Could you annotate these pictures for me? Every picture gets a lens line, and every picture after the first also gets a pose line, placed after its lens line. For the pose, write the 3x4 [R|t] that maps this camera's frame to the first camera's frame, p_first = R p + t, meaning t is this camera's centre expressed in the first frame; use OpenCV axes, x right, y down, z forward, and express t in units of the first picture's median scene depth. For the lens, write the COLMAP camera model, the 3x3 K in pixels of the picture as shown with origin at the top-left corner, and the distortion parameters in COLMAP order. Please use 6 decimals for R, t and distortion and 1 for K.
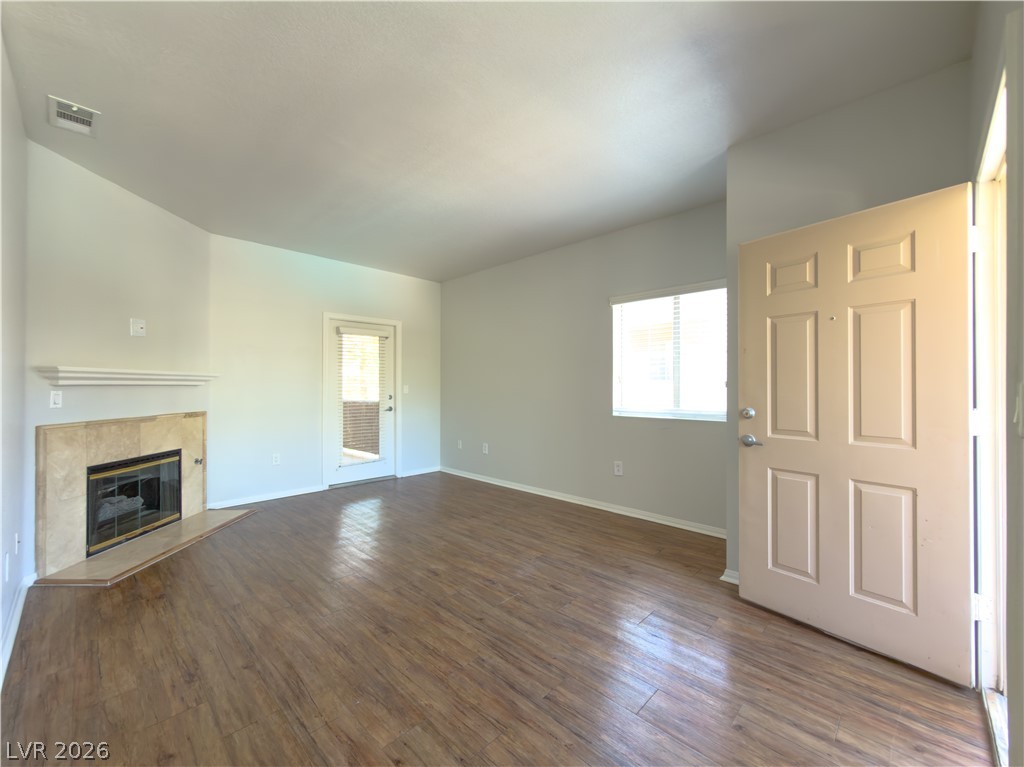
lens RADIAL K [[418.8, 0, 512.0], [0, 418.8, 383.5], [0, 0, 1]] dist [0.000597, 0.000010]
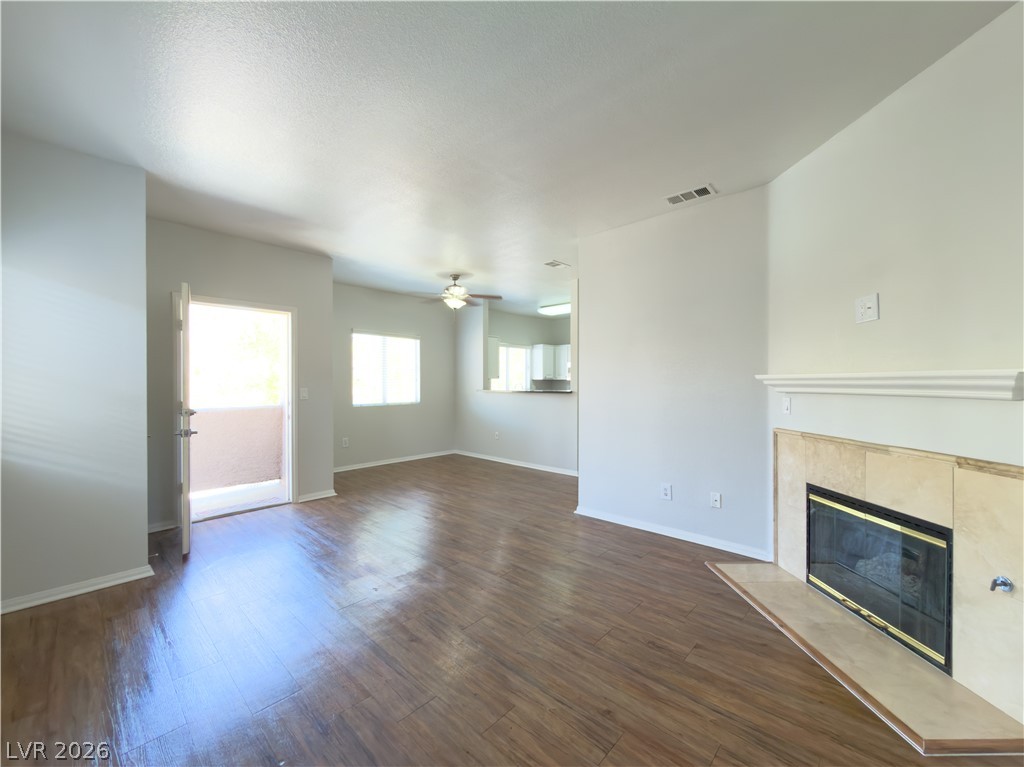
lens RADIAL K [[418.8, 0, 512.0], [0, 418.8, 383.5], [0, 0, 1]] dist [0.000597, 0.000010]
pose [[-0.999757, -0.003844, -0.021695, -0.347545], [-0.003782, 0.999989, -0.002905, -0.010557], [0.021706, -0.002822, -0.999760, 1.862723]]
